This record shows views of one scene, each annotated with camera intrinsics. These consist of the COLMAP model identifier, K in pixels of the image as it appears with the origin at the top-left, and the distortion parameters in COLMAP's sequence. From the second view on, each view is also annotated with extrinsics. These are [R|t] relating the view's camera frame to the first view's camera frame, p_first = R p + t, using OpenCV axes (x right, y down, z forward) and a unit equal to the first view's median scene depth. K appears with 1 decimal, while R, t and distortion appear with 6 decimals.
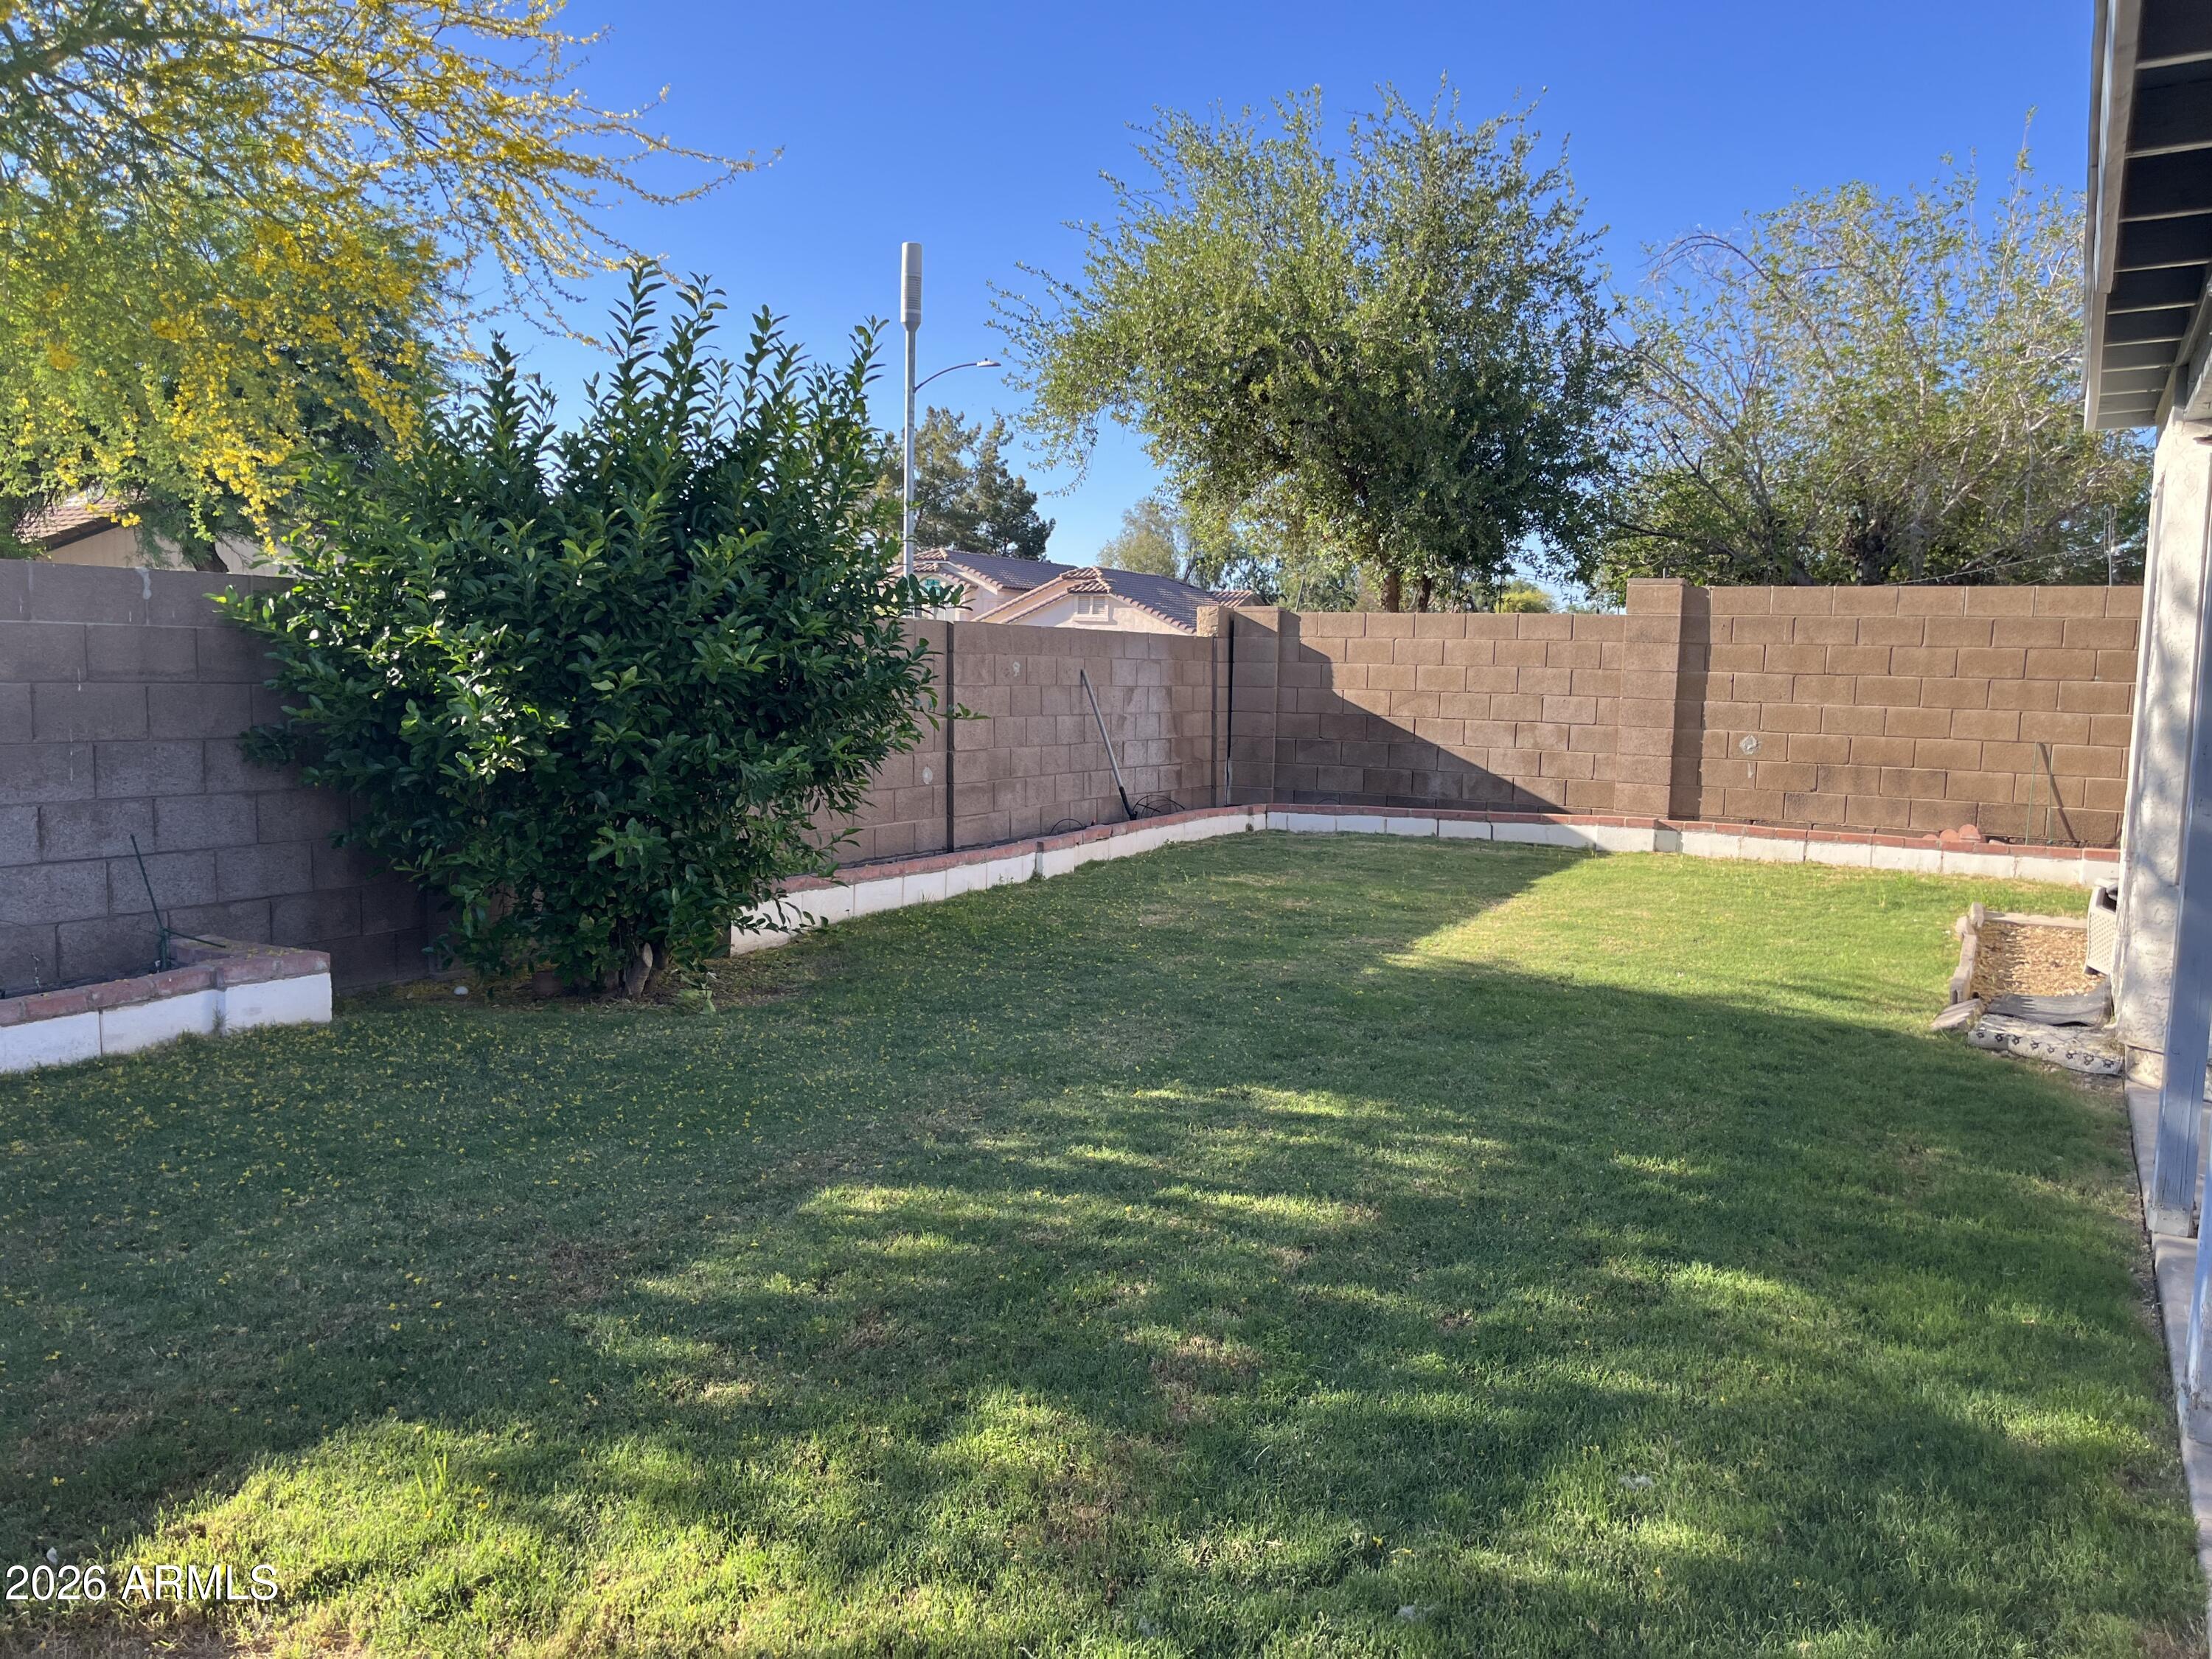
lens RADIAL K [[1664.6, 0, 1114.8], [0, 1664.6, 817.6], [0, 0, 1]] dist [0.064413, -0.006248]
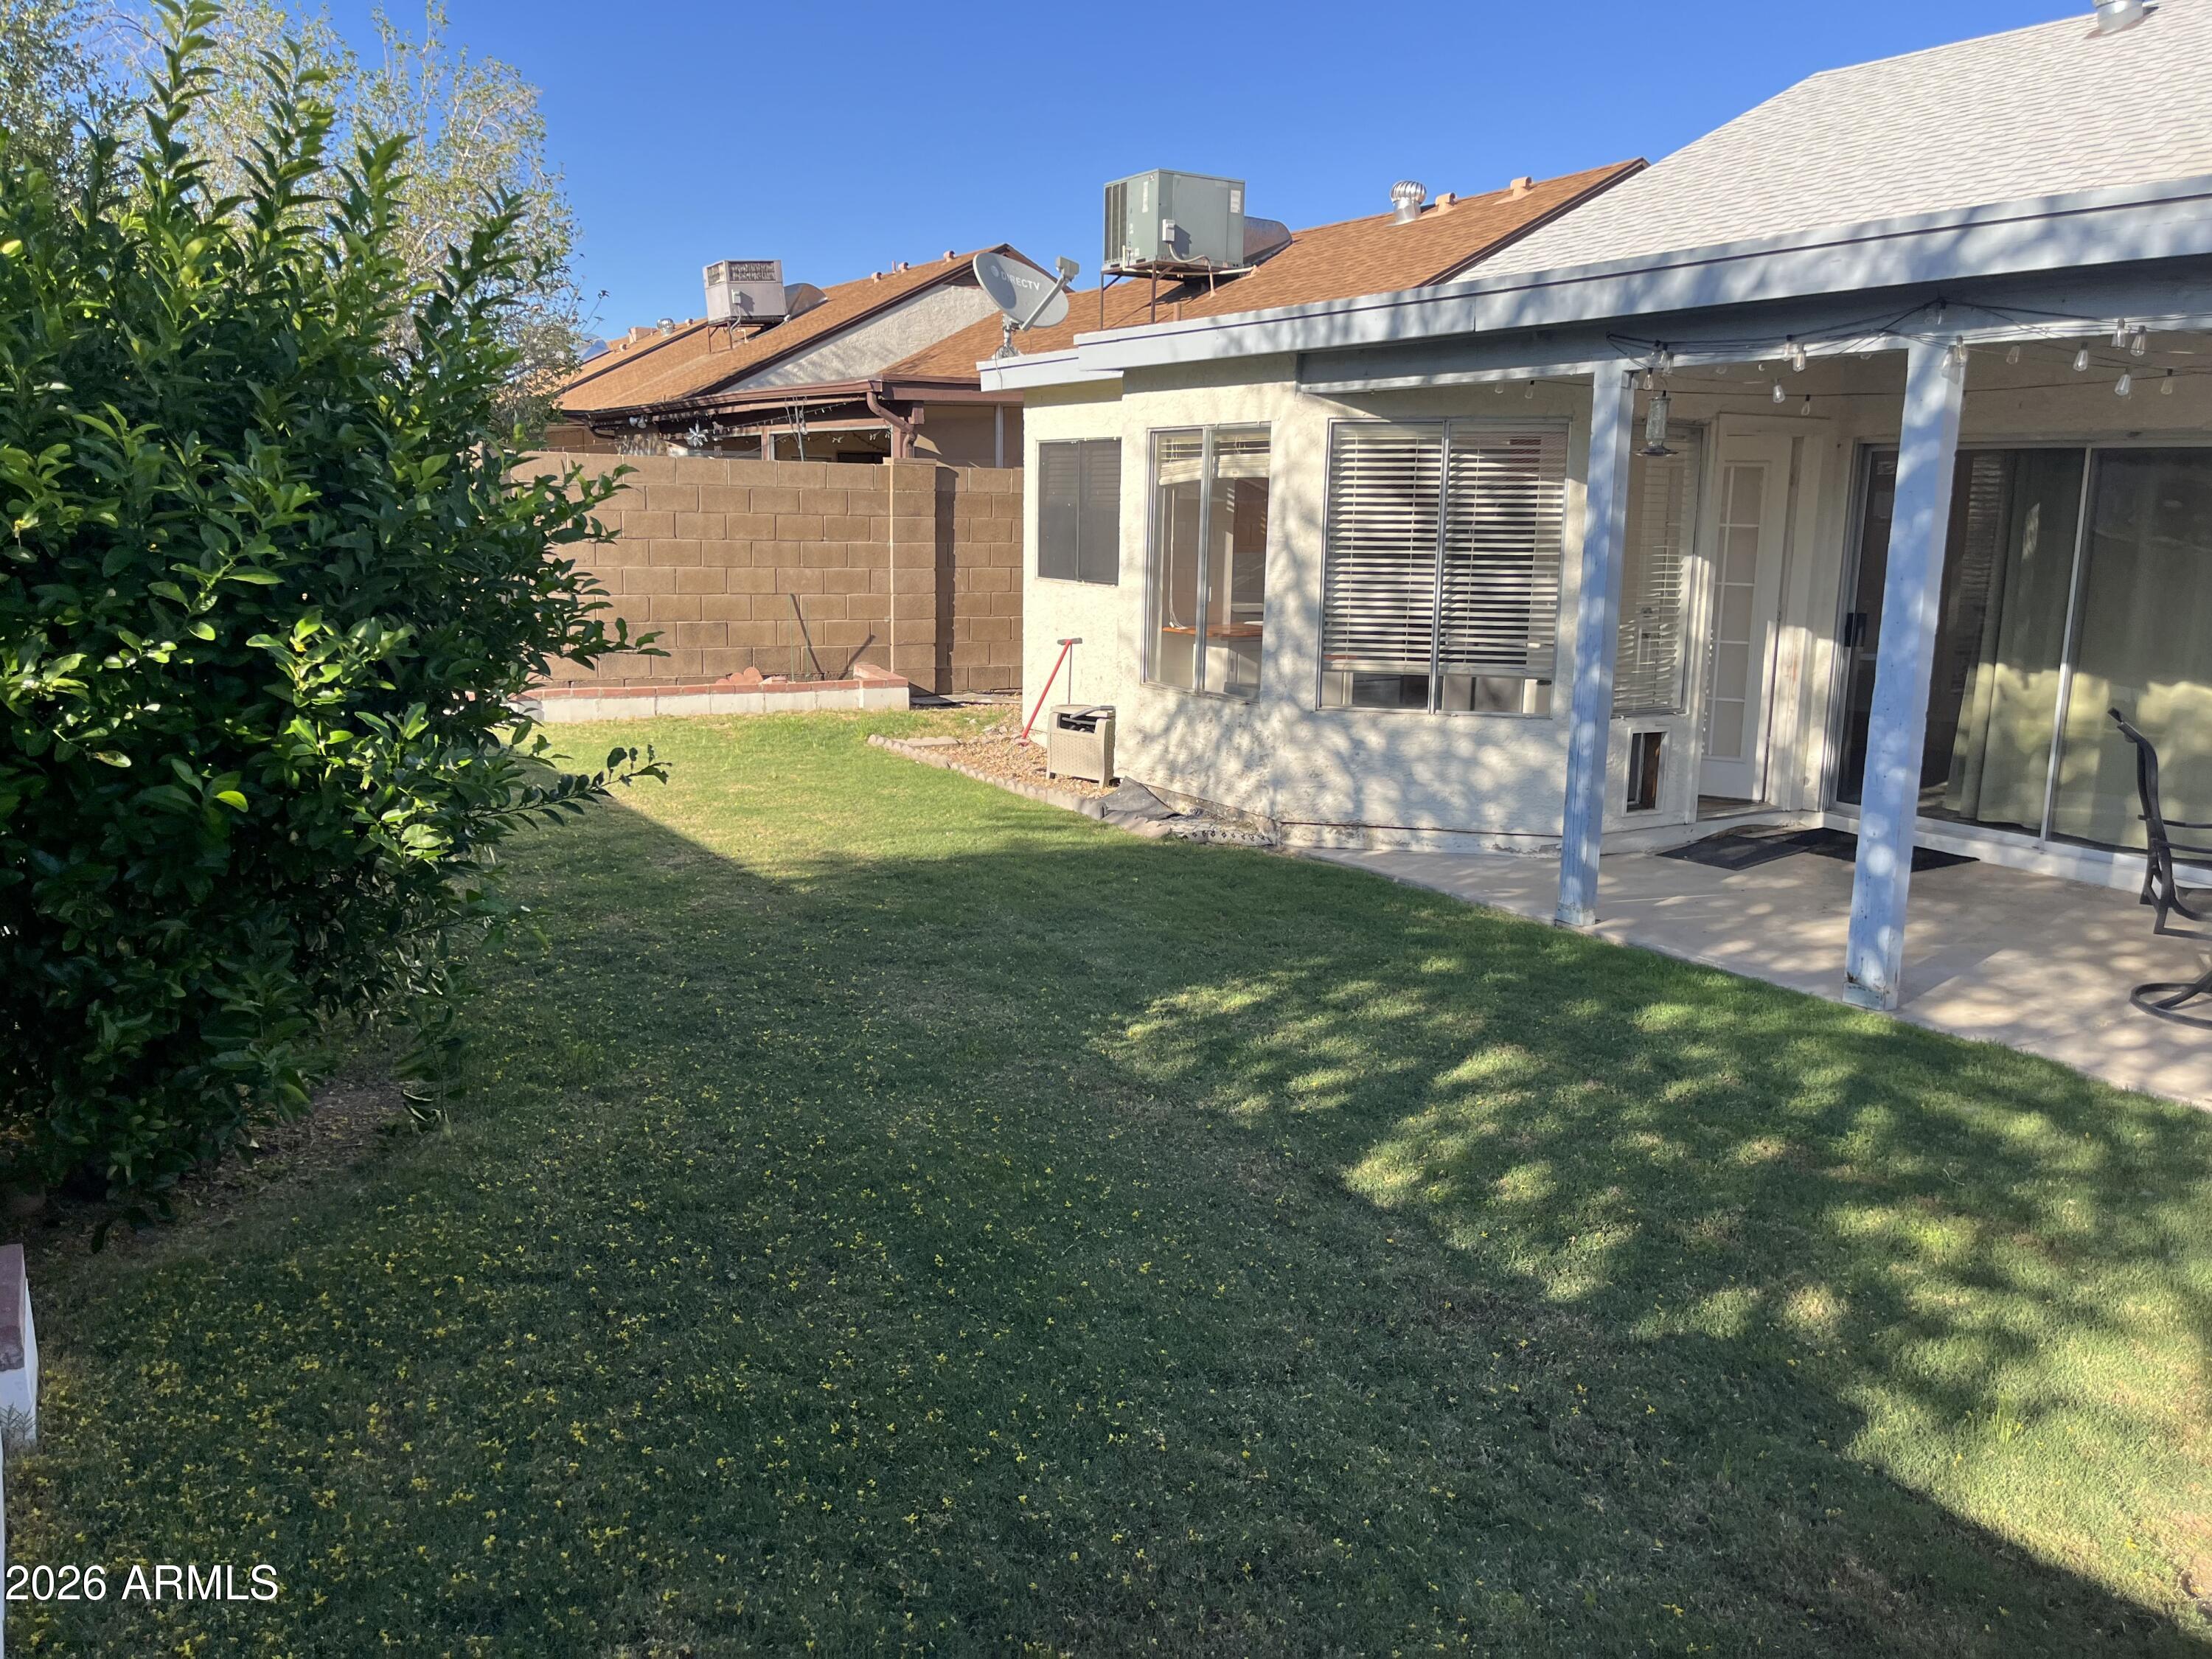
lens RADIAL K [[1664.6, 0, 1115.4], [0, 1664.6, 833.0], [0, 0, 1]] dist [0.064413, -0.006248]
pose [[0.462097, -0.175733, 0.869244, -1.083256], [0.063940, 0.984221, 0.164987, -0.158260], [-0.884521, -0.020660, 0.466042, 0.677926]]
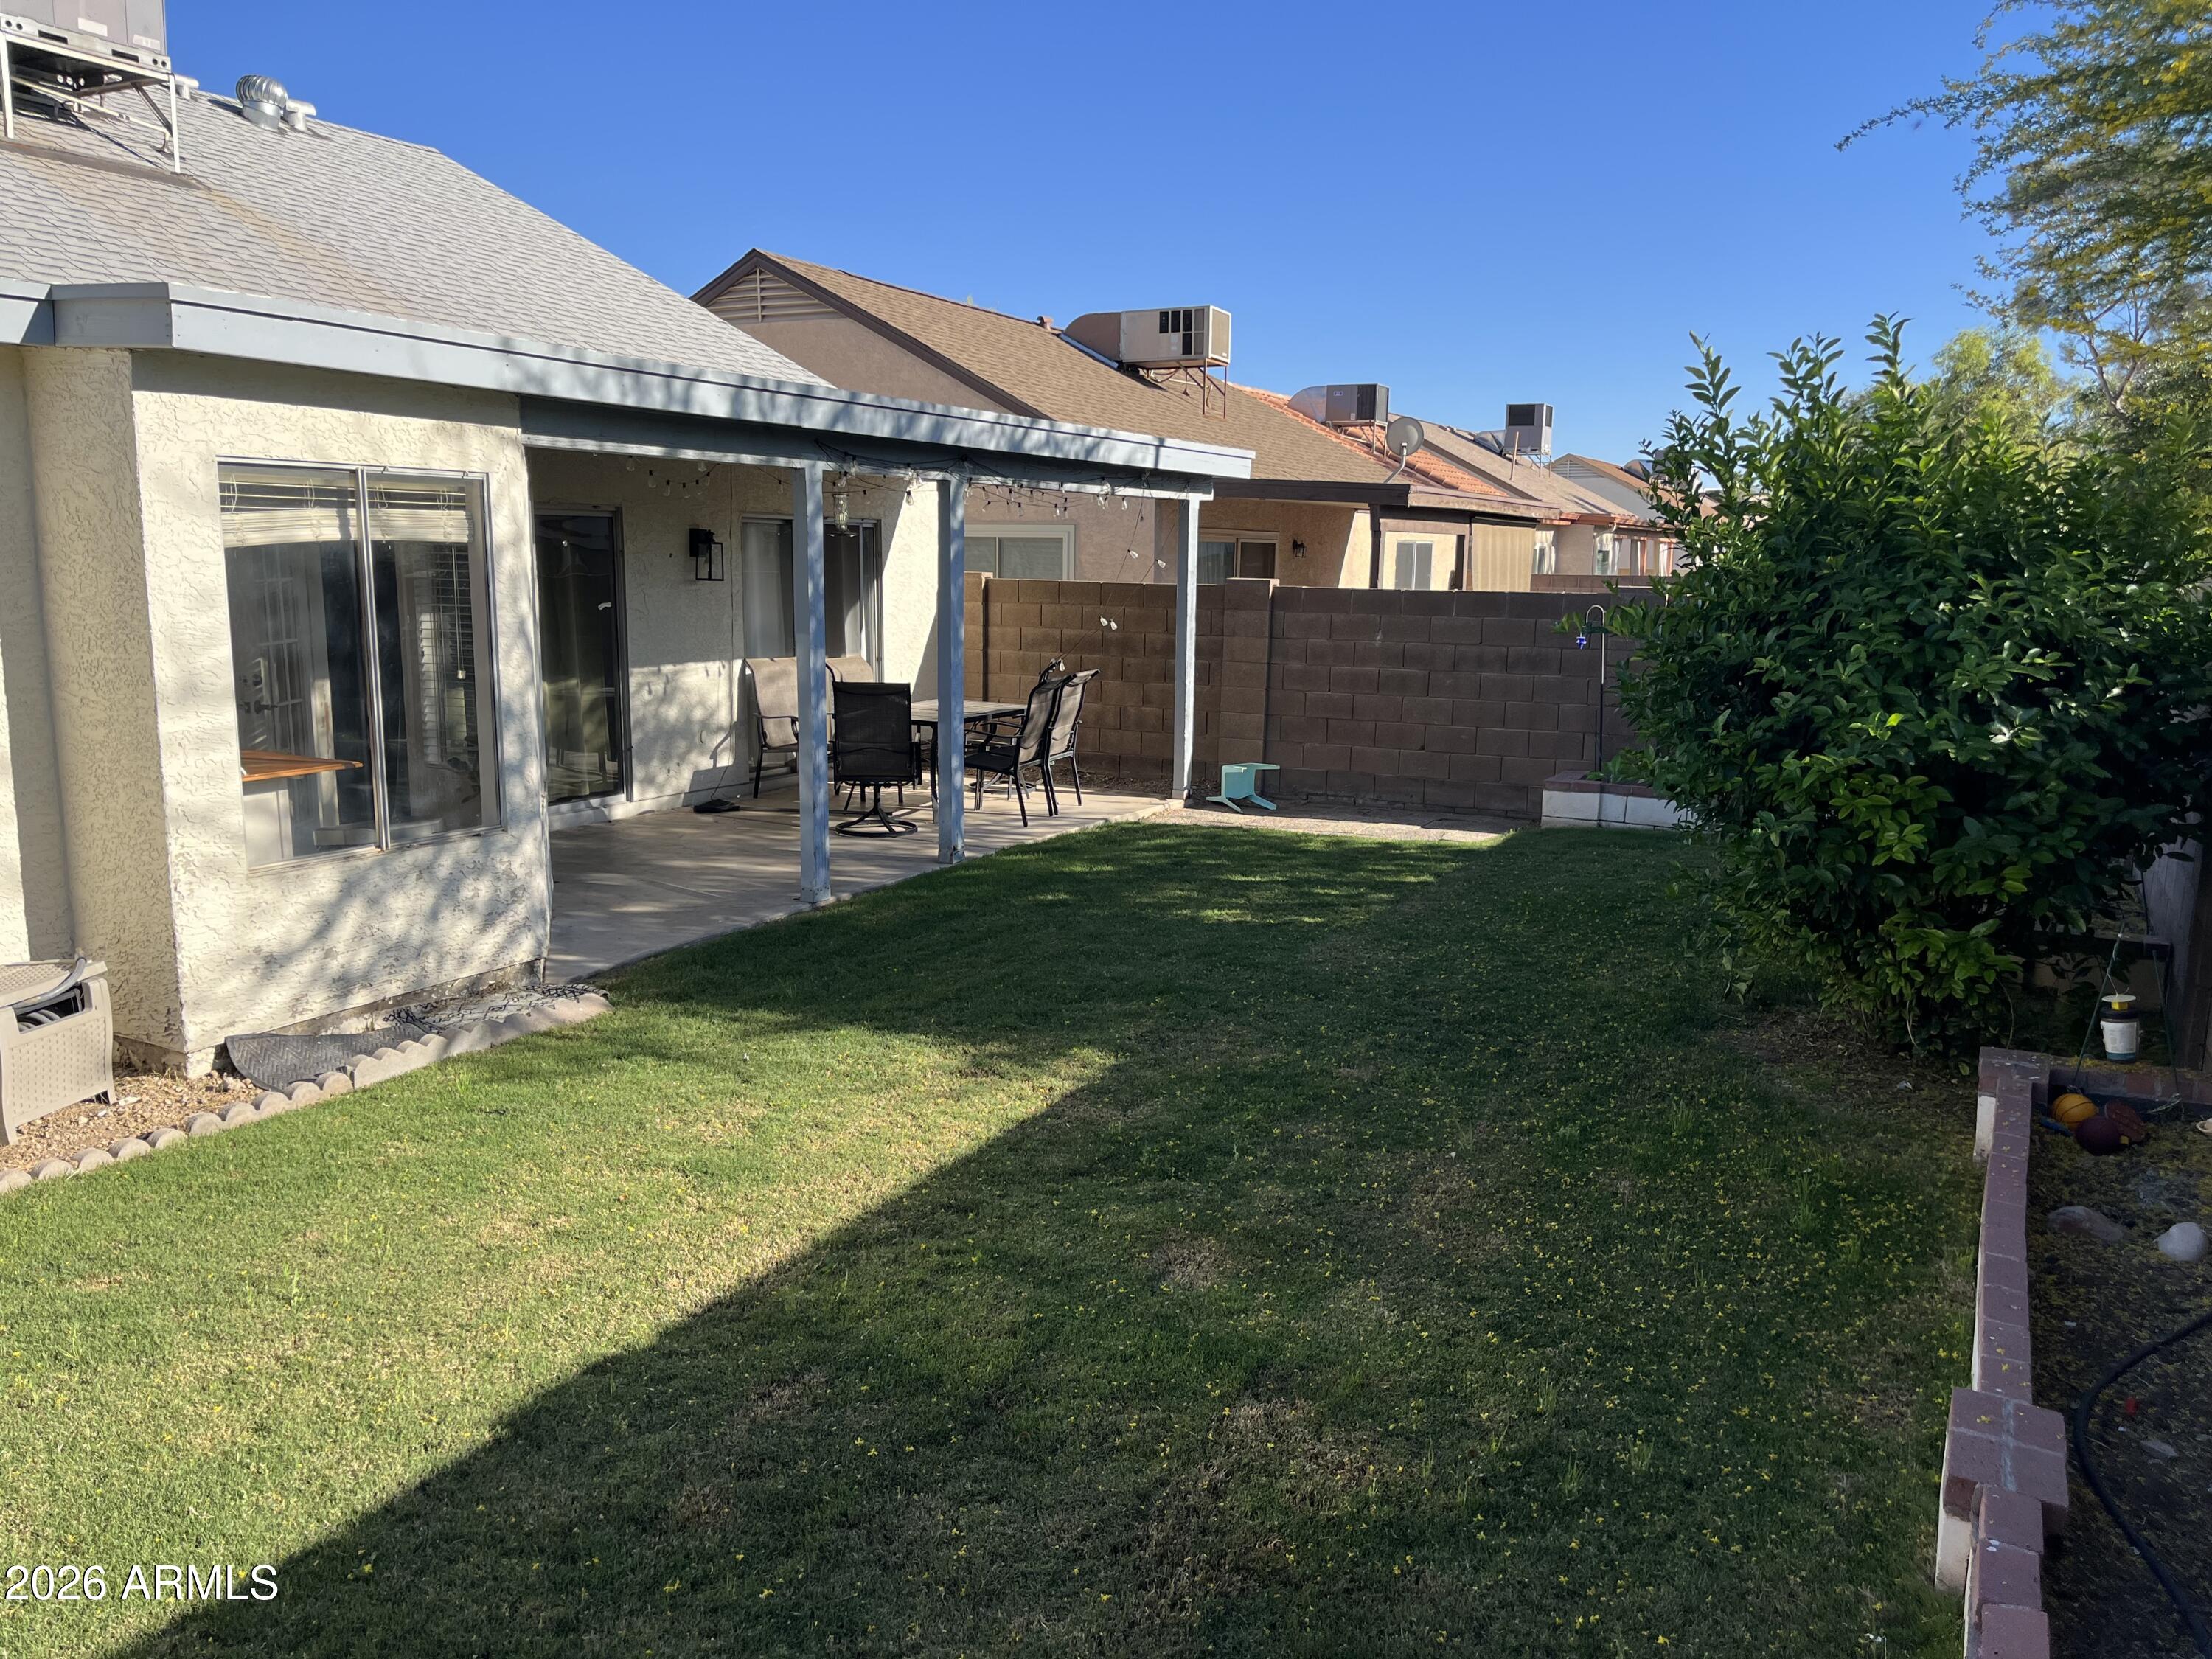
lens RADIAL K [[1664.6, 0, 1108.9], [0, 1664.6, 829.2], [0, 0, 1]] dist [0.064413, -0.006248]
pose [[-0.998875, -0.034362, -0.032675, 0.371351], [-0.041544, 0.966389, 0.253707, -0.416679], [0.022859, 0.254779, -0.966729, 3.200656]]
